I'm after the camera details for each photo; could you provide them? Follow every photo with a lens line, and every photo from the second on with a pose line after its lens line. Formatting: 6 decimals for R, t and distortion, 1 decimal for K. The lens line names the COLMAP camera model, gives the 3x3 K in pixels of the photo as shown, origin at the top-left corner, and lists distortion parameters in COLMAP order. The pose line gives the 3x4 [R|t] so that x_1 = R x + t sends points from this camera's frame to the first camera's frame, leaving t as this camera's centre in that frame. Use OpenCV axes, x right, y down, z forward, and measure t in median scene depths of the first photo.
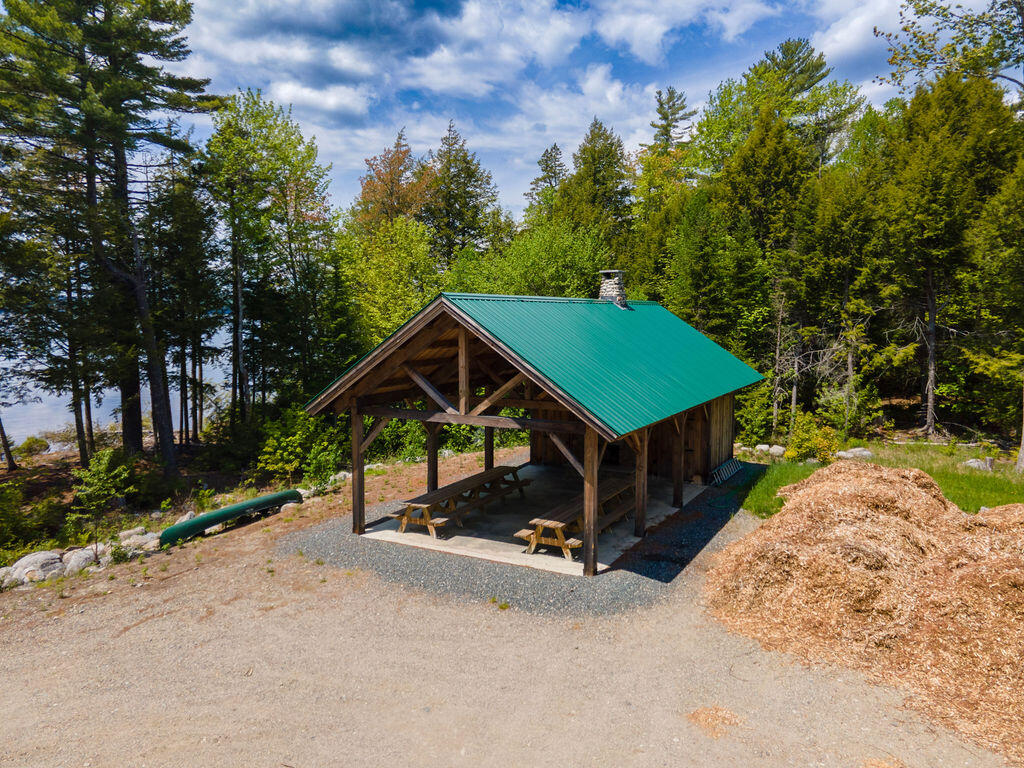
lens RADIAL K [[754.1, 0, 508.2], [0, 754.1, 379.3], [0, 0, 1]] dist [0.043888, 0.011664]
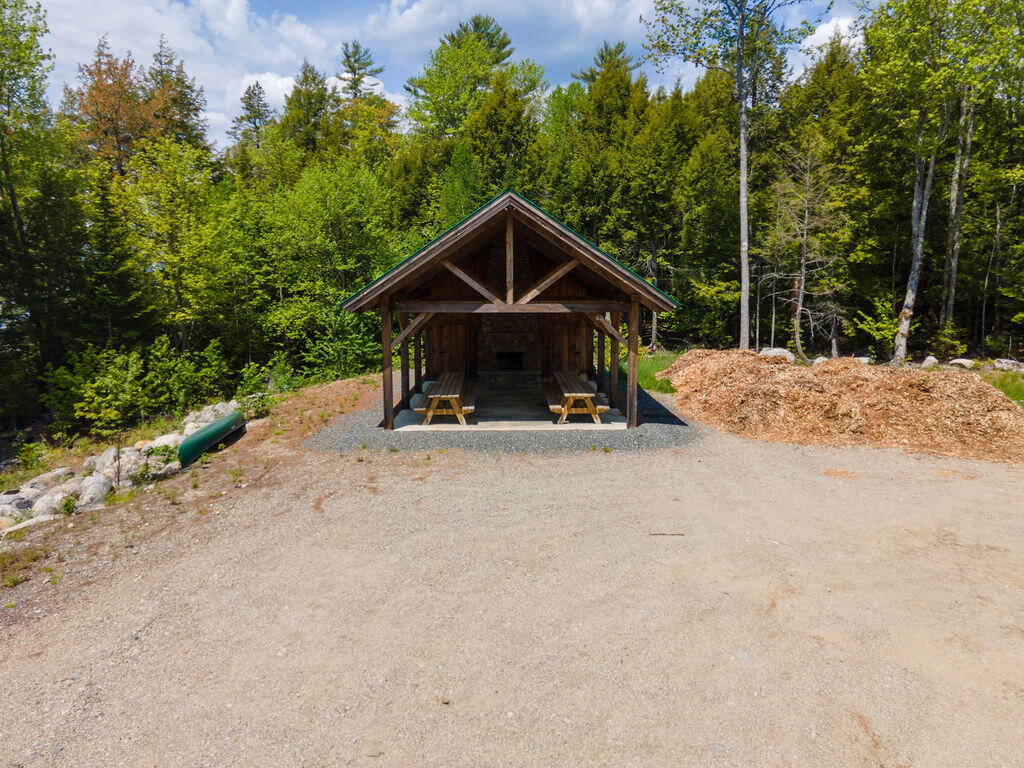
lens RADIAL K [[754.1, 0, 511.1], [0, 754.1, 387.2], [0, 0, 1]] dist [0.043888, 0.011664]
pose [[0.868518, -0.068688, 0.490876, -0.284925], [0.045374, 0.997211, 0.059258, 0.048109], [-0.493577, -0.029194, 0.869212, 0.014507]]
